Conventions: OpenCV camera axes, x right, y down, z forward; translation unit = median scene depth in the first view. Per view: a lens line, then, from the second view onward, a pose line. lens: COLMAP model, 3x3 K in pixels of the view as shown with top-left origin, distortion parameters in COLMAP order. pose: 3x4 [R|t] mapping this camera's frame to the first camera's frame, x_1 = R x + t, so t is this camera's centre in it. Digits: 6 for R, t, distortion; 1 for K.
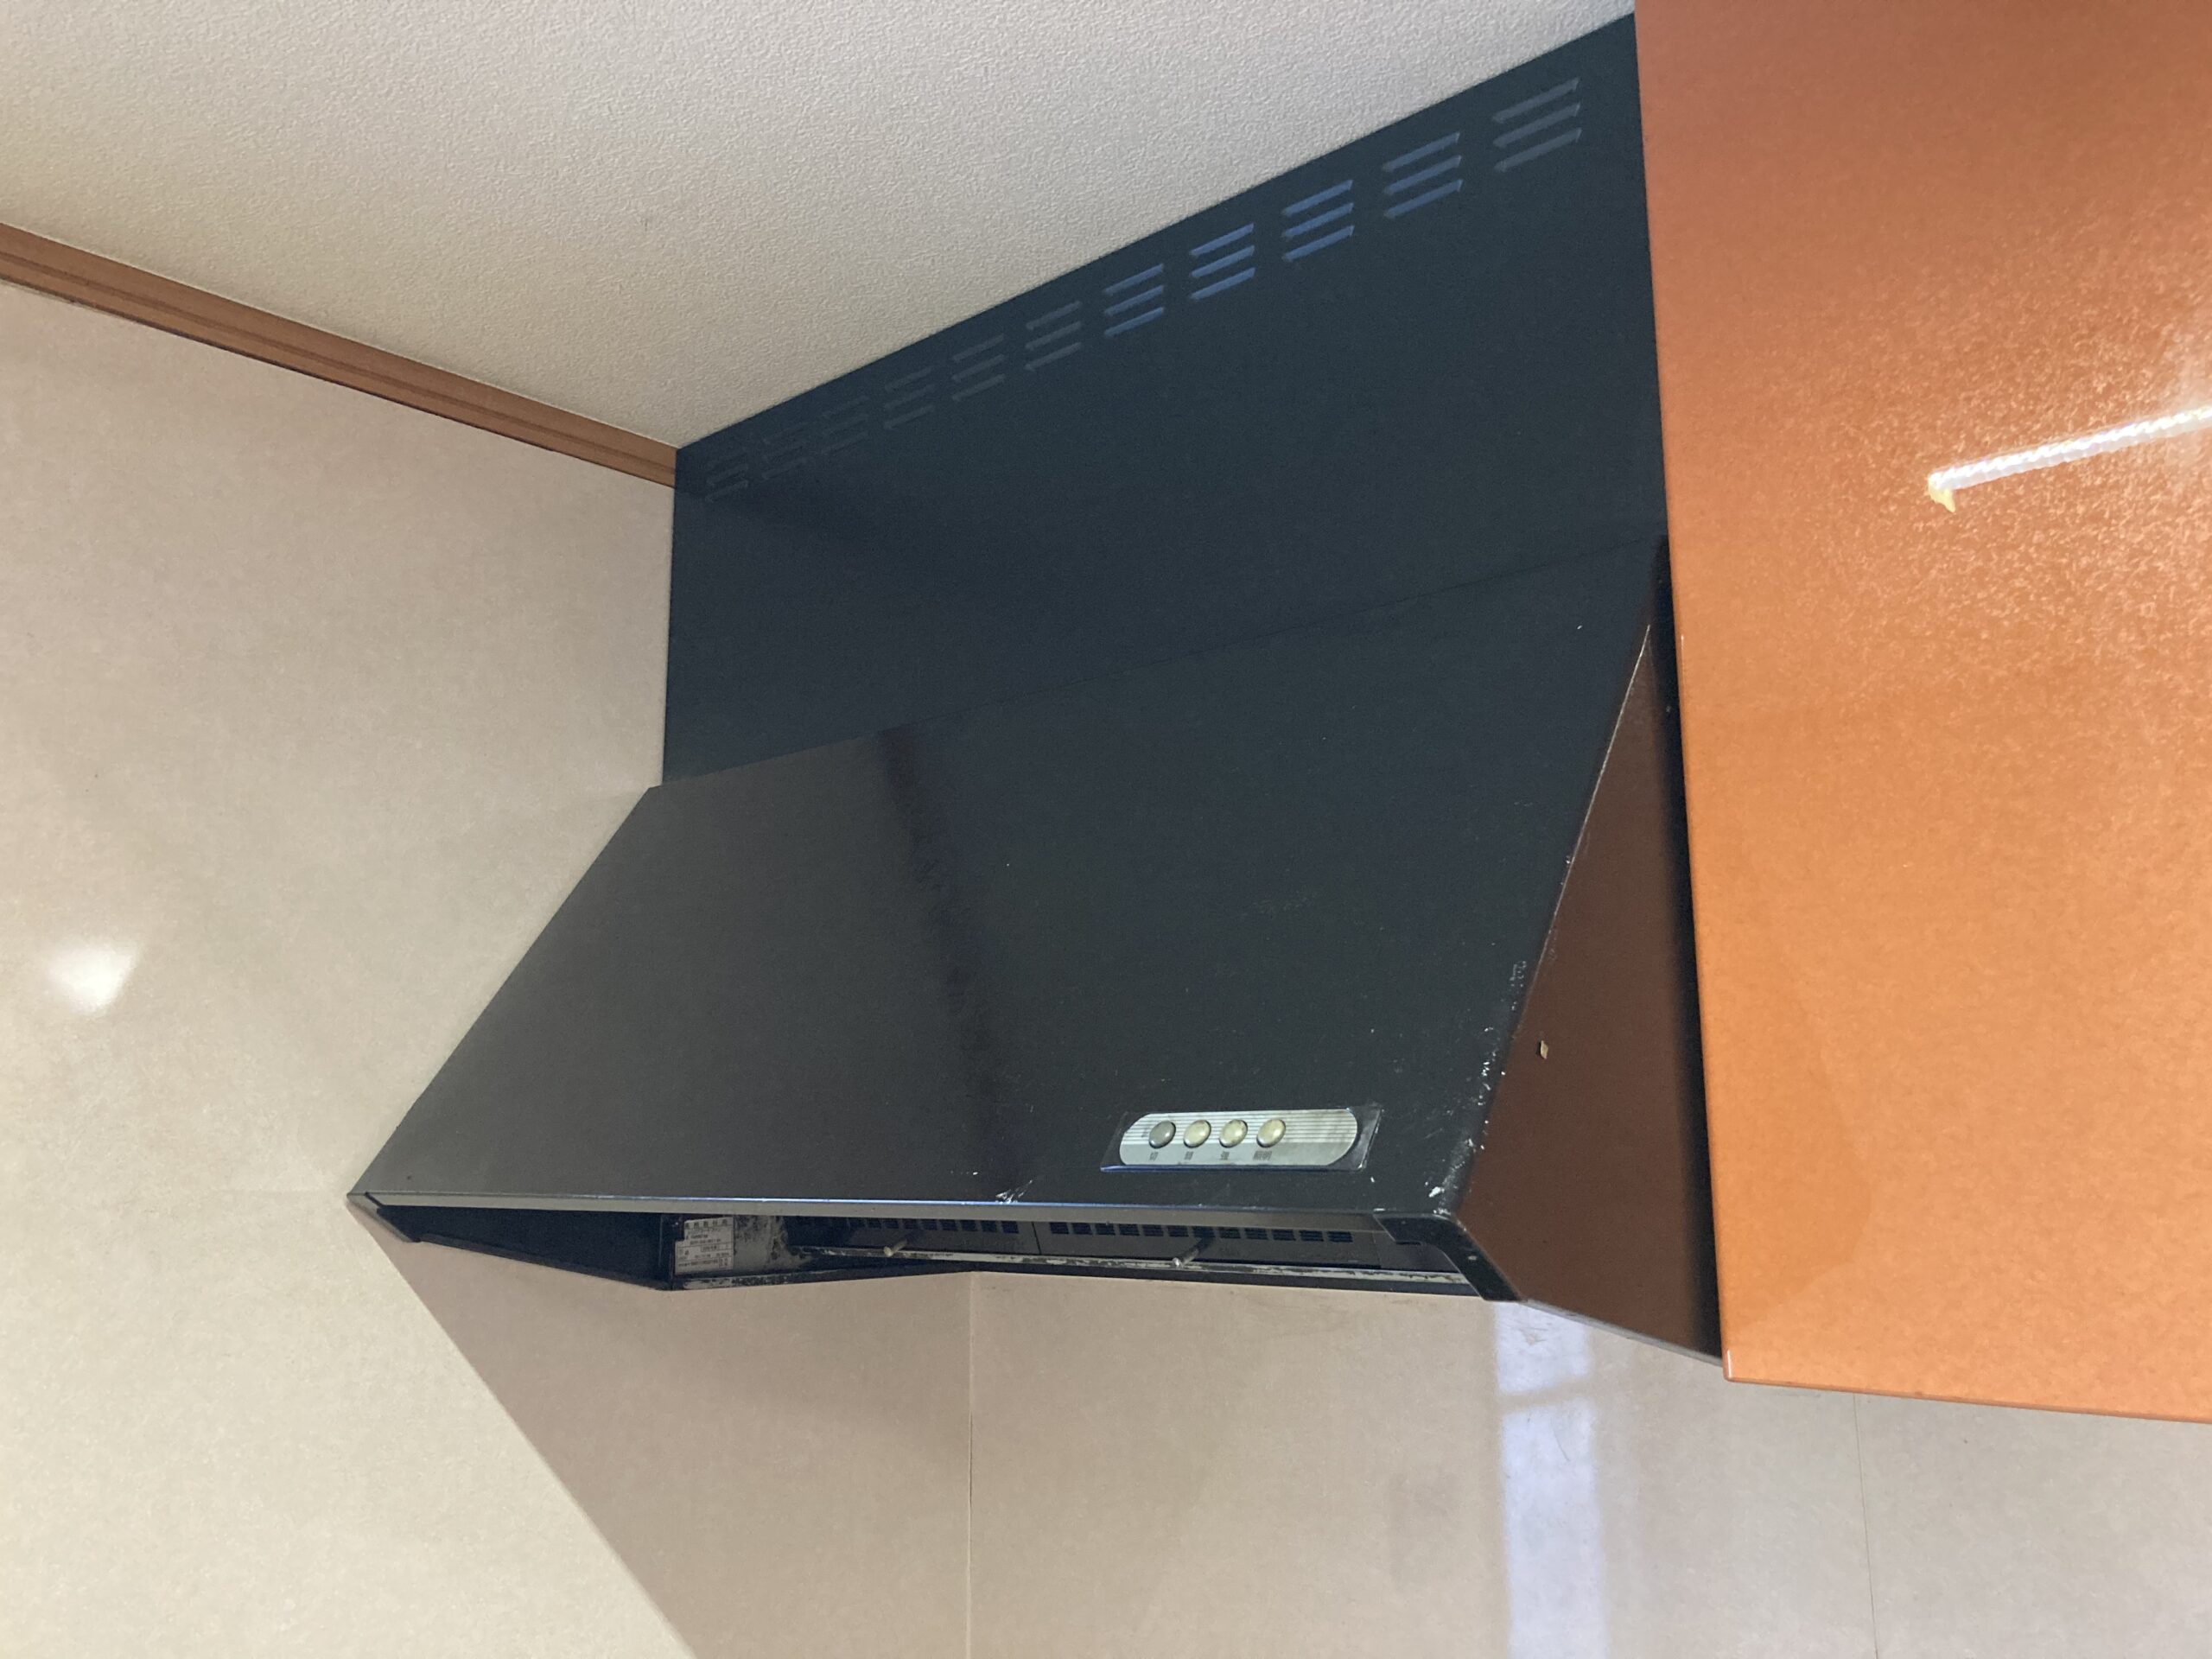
lens RADIAL K [[1835.3, 0, 1142.2], [0, 1835.3, 819.7], [0, 0, 1]] dist [0.025106, -0.040935]
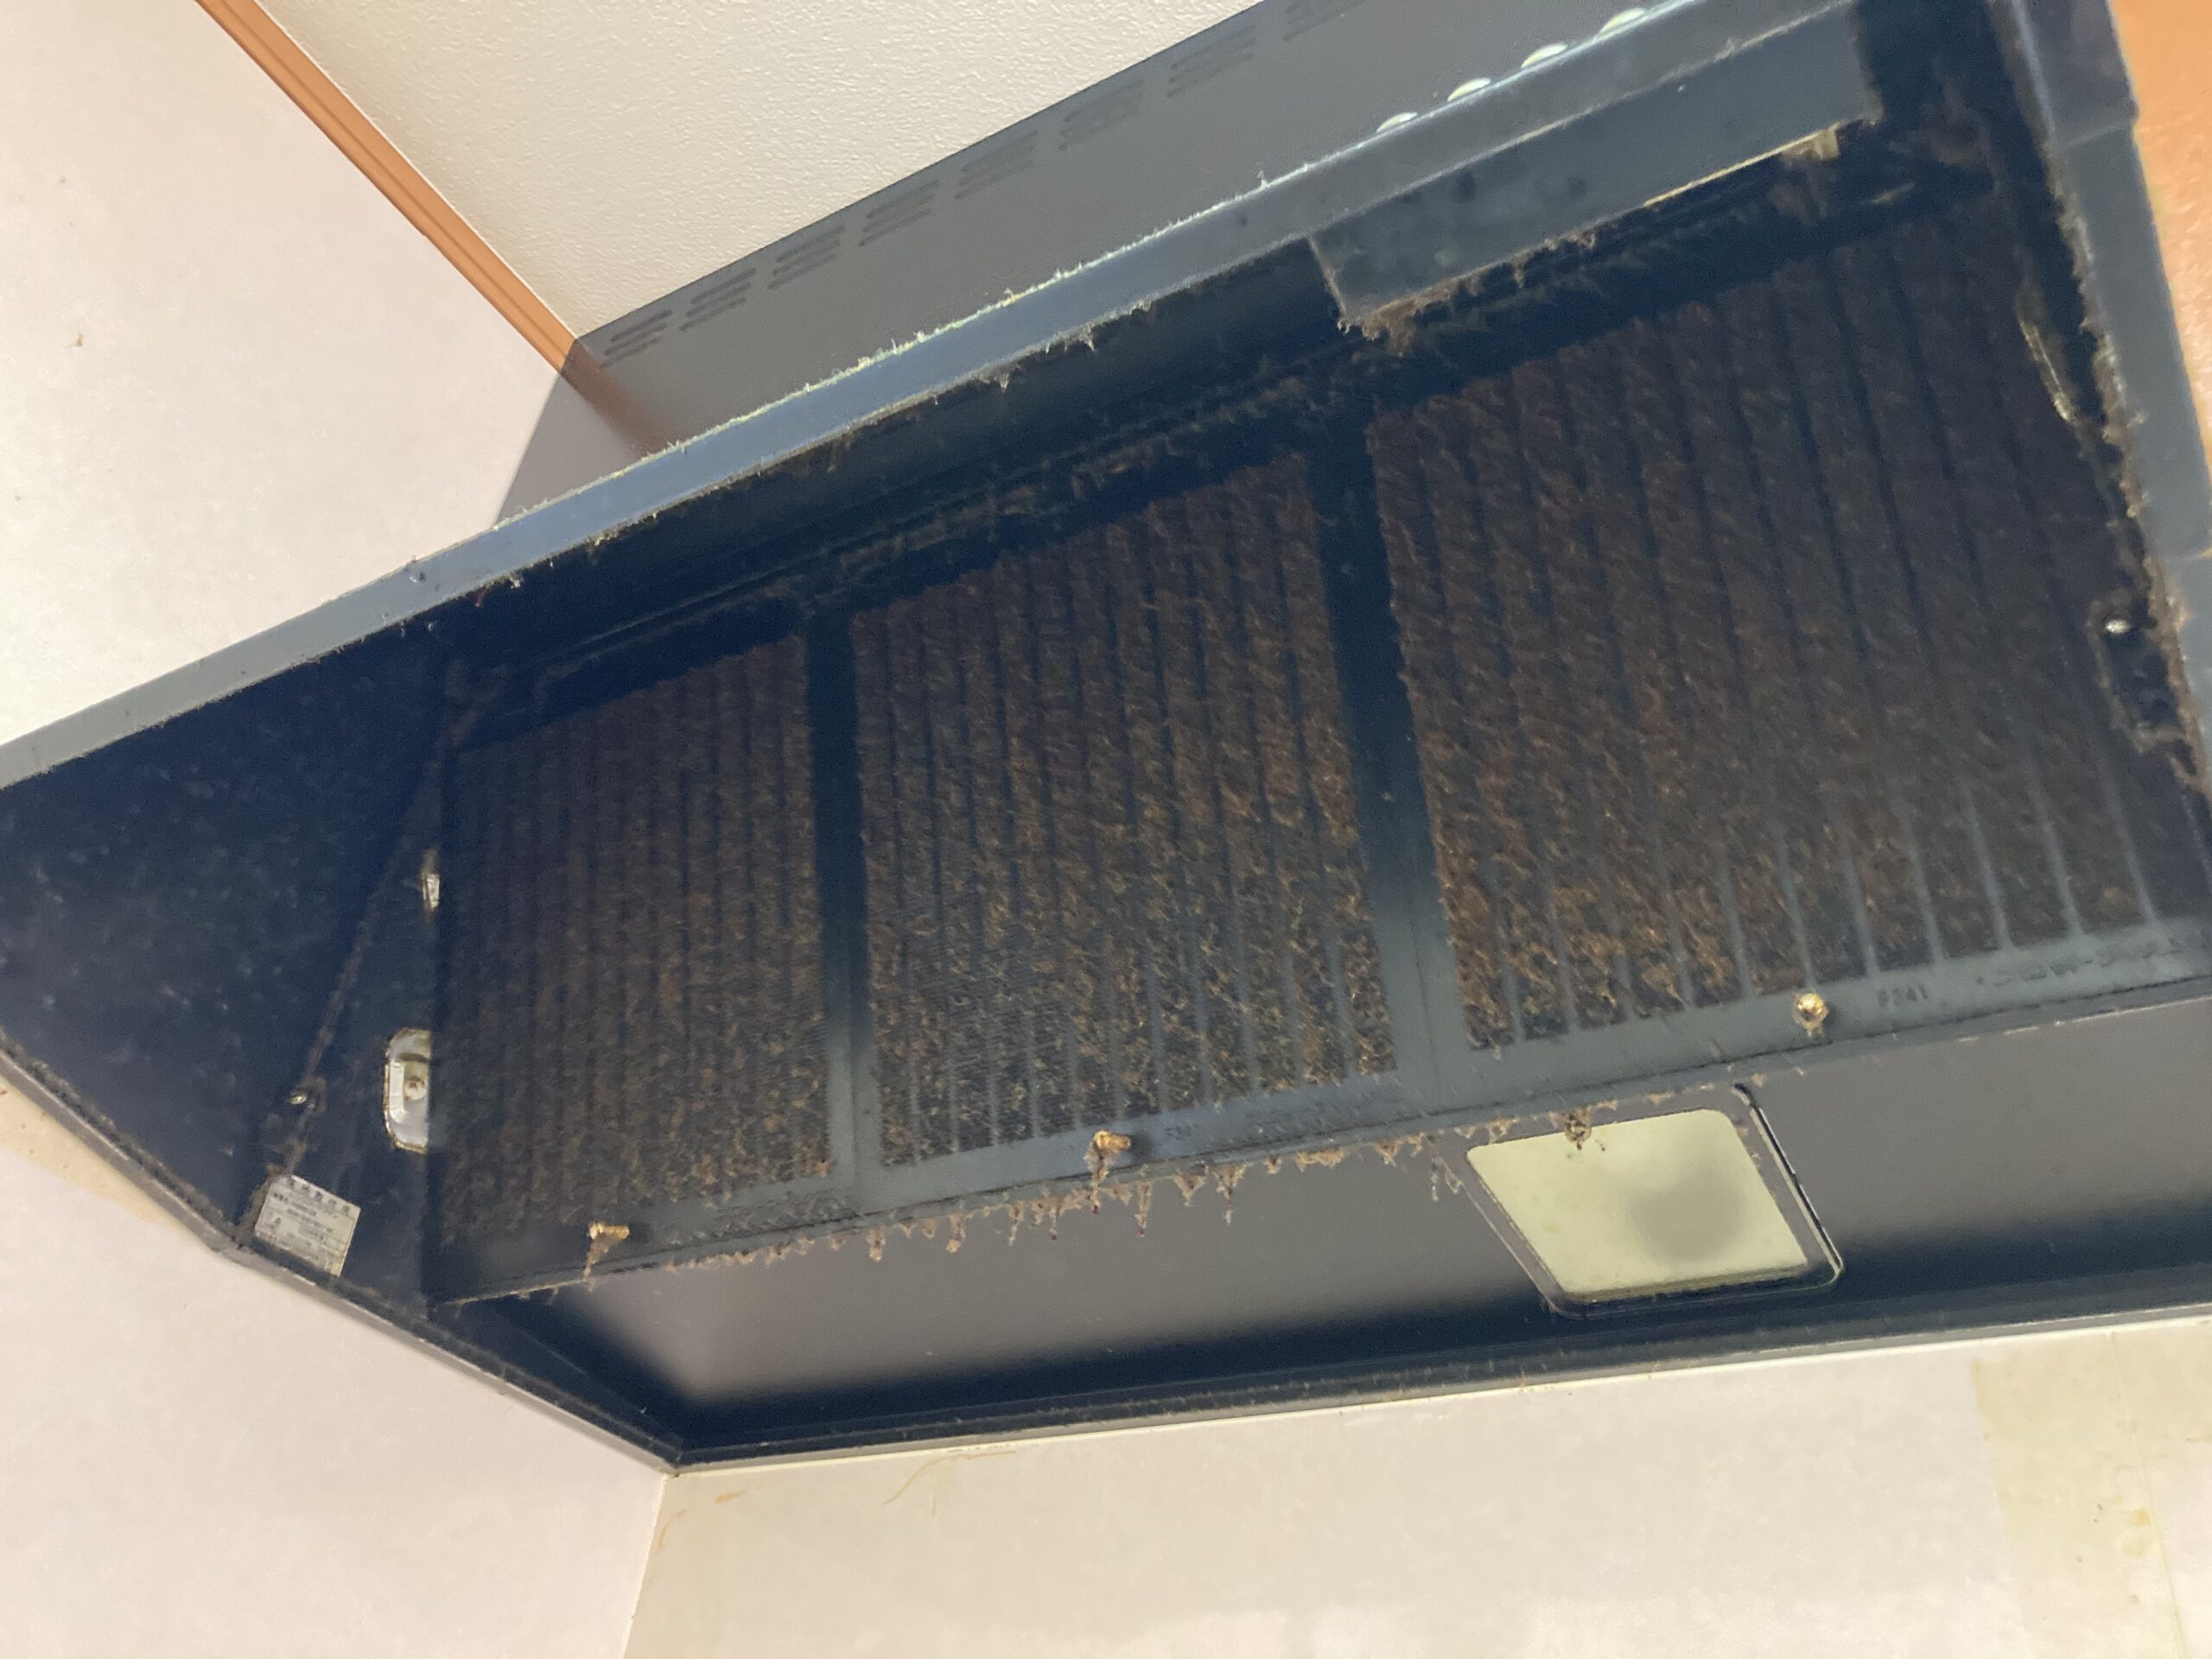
lens RADIAL K [[1835.3, 0, 1105.2], [0, 1835.3, 831.2], [0, 0, 1]] dist [0.025106, -0.040935]
pose [[0.975017, 0.201336, 0.093835, -0.095378], [-0.139660, 0.884138, -0.445865, 0.661510], [-0.172732, 0.421621, 0.890168, 0.577768]]
